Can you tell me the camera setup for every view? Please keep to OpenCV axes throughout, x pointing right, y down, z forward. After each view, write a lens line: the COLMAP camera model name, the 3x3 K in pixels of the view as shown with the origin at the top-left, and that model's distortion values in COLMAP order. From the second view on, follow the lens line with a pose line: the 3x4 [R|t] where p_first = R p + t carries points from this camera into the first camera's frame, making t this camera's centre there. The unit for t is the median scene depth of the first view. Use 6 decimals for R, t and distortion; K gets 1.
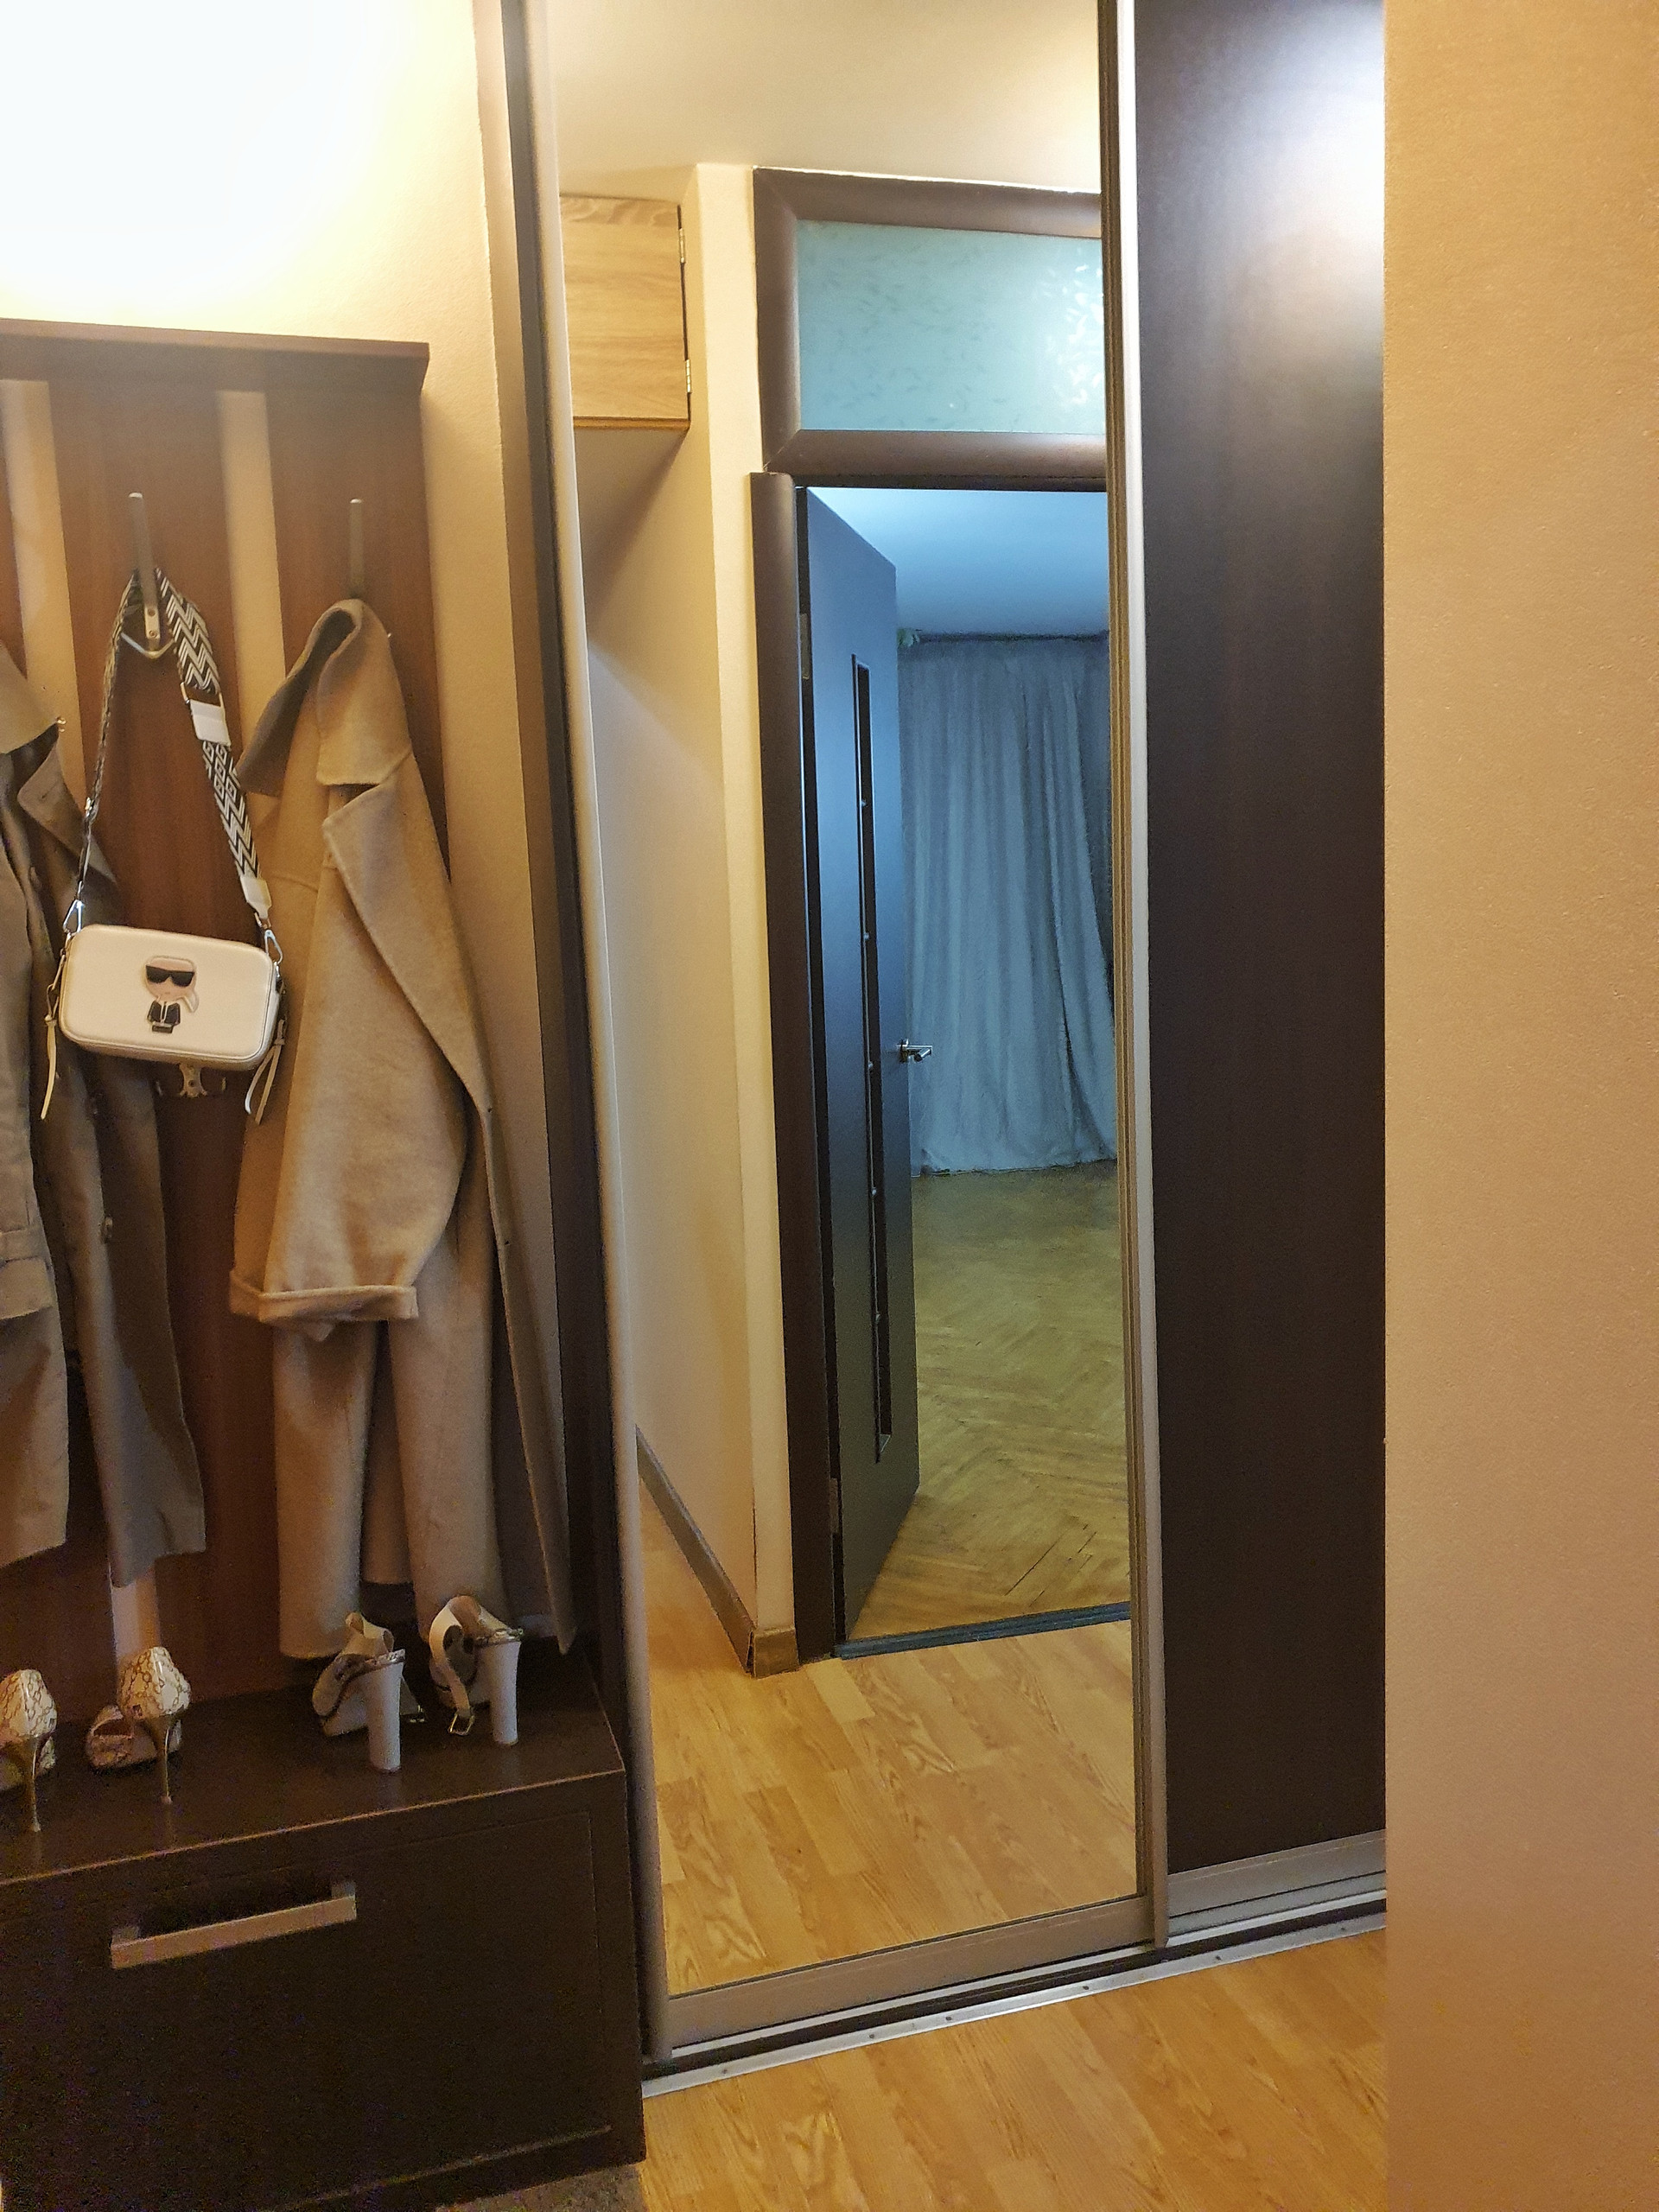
lens RADIAL K [[1712.9, 0, 829.2], [0, 1712.9, 1107.5], [0, 0, 1]] dist [0.033940, -0.033050]
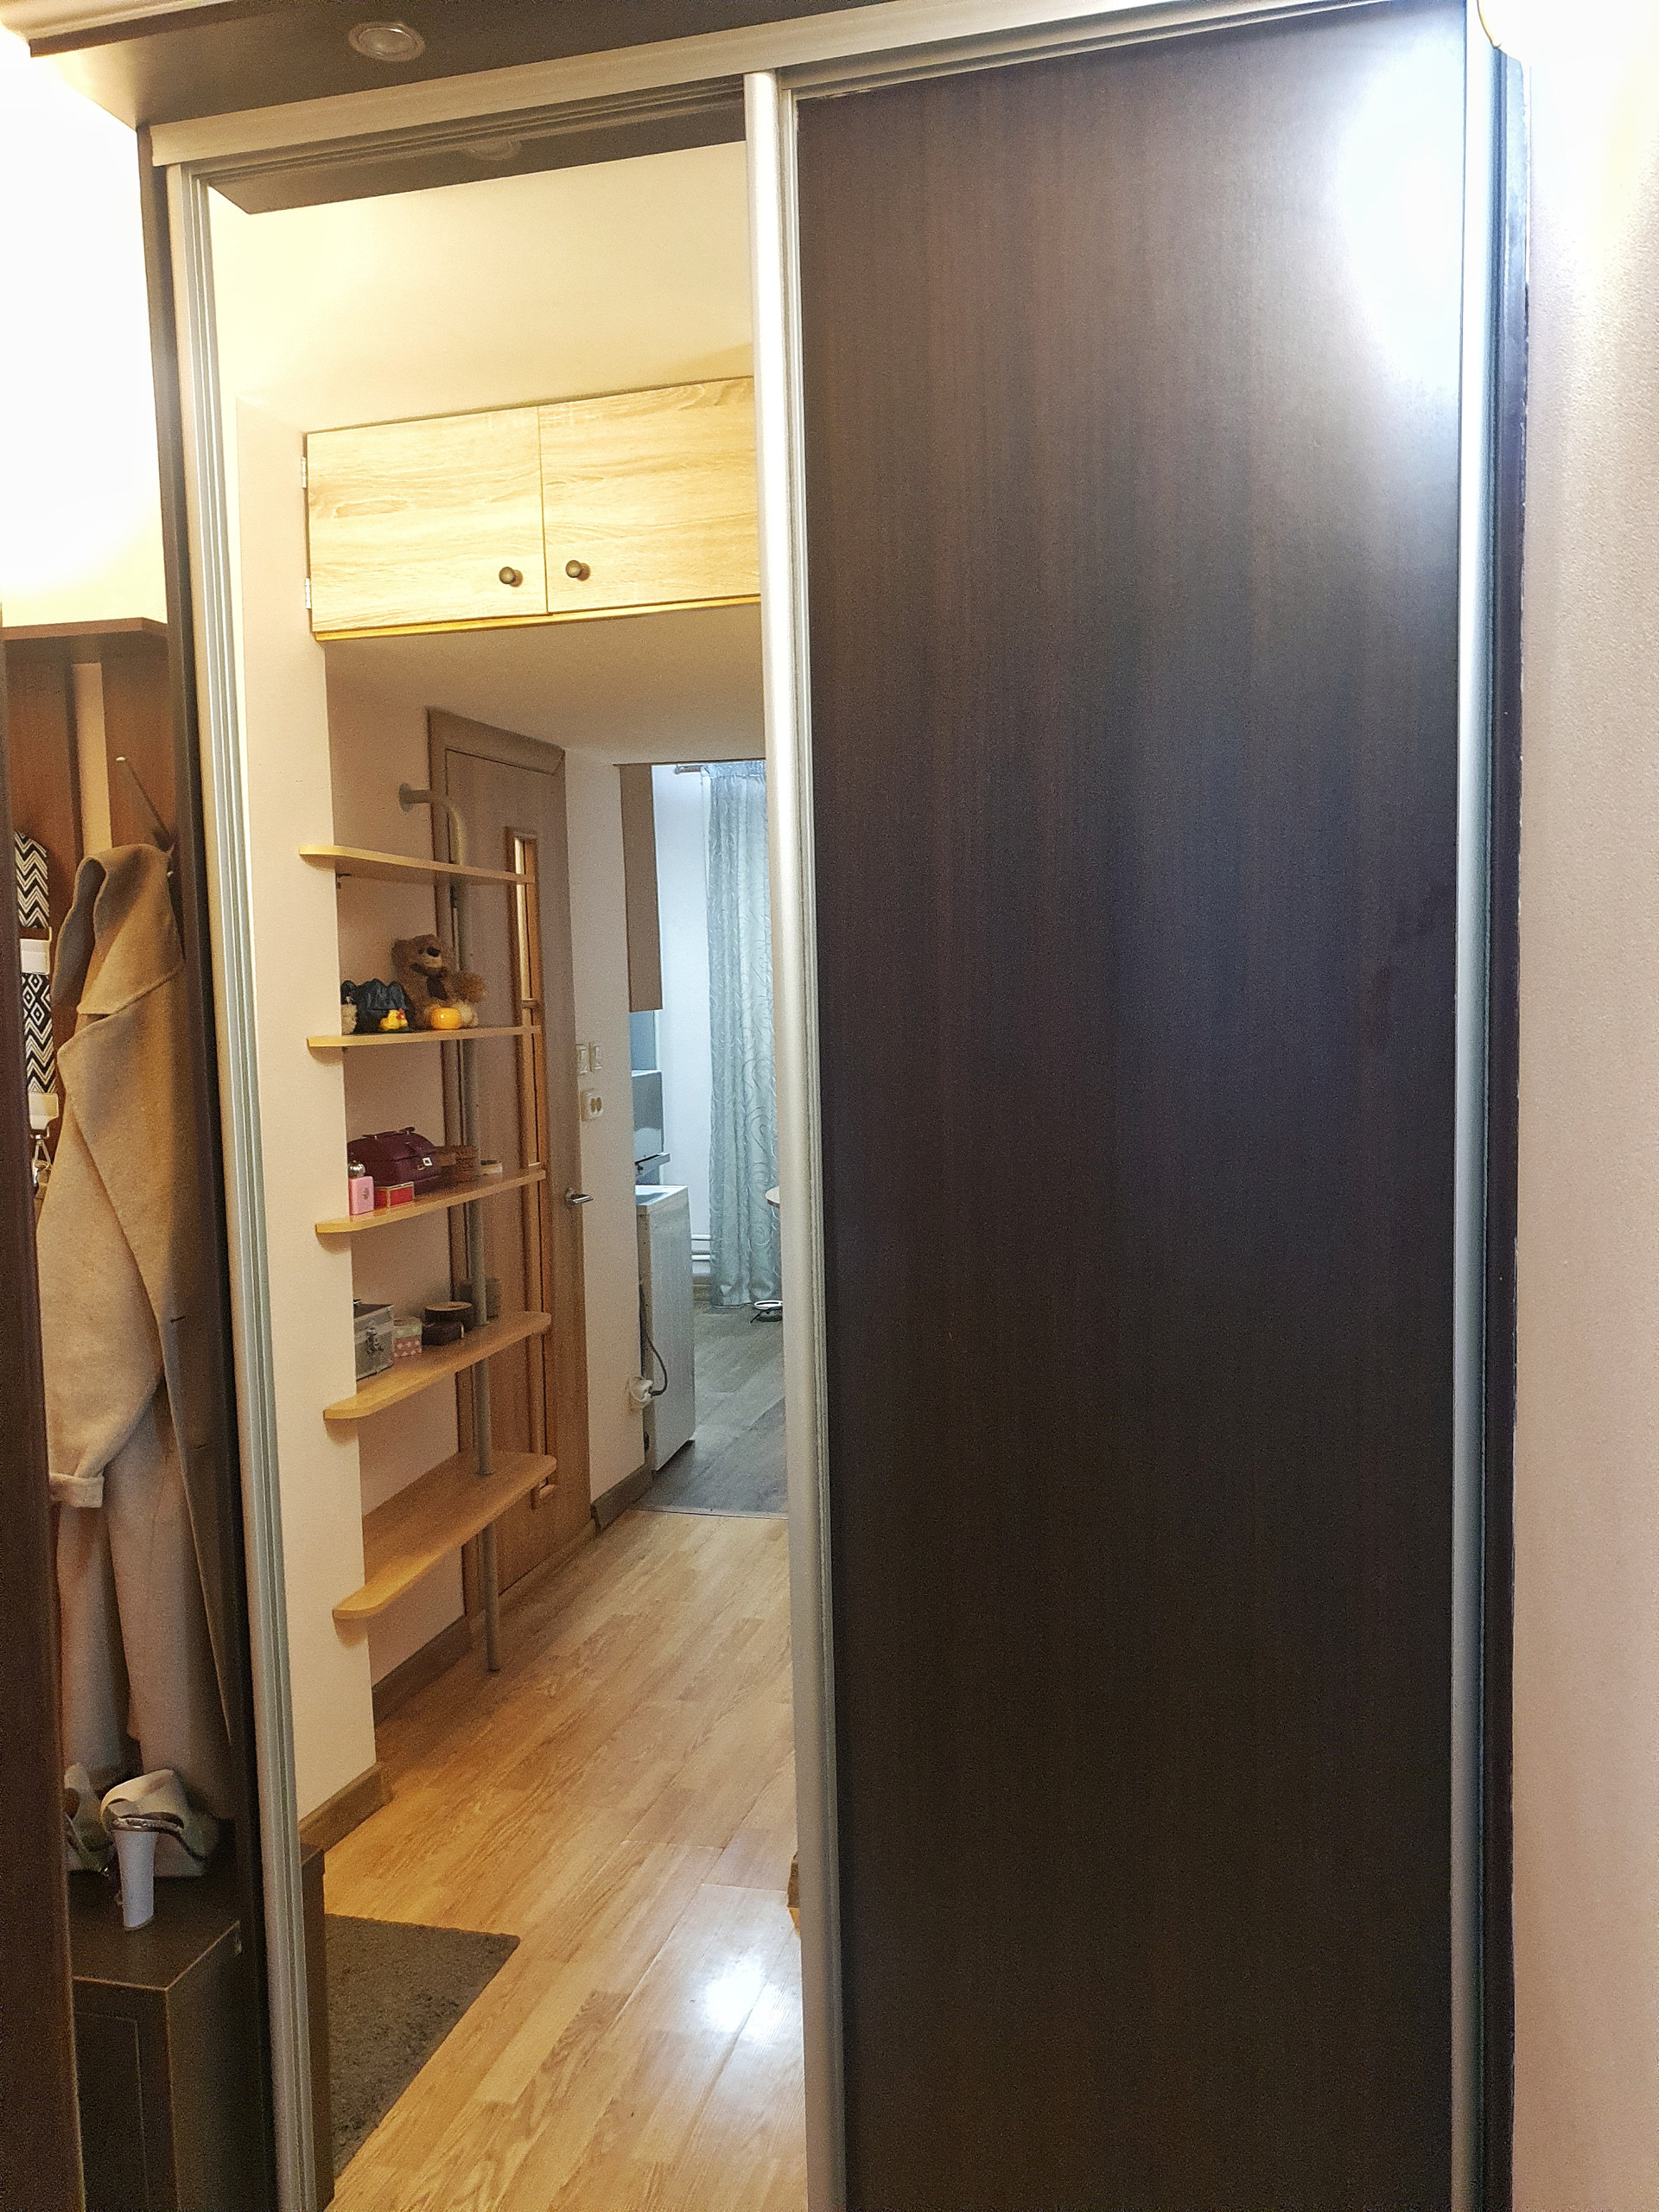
lens RADIAL K [[1712.9, 0, 827.3], [0, 1712.9, 1106.3], [0, 0, 1]] dist [0.033940, -0.033050]
pose [[0.854066, 0.061902, -0.516468, 0.685233], [-0.077709, 0.996935, -0.009015, -0.152292], [0.514327, 0.047834, 0.856259, 0.291507]]
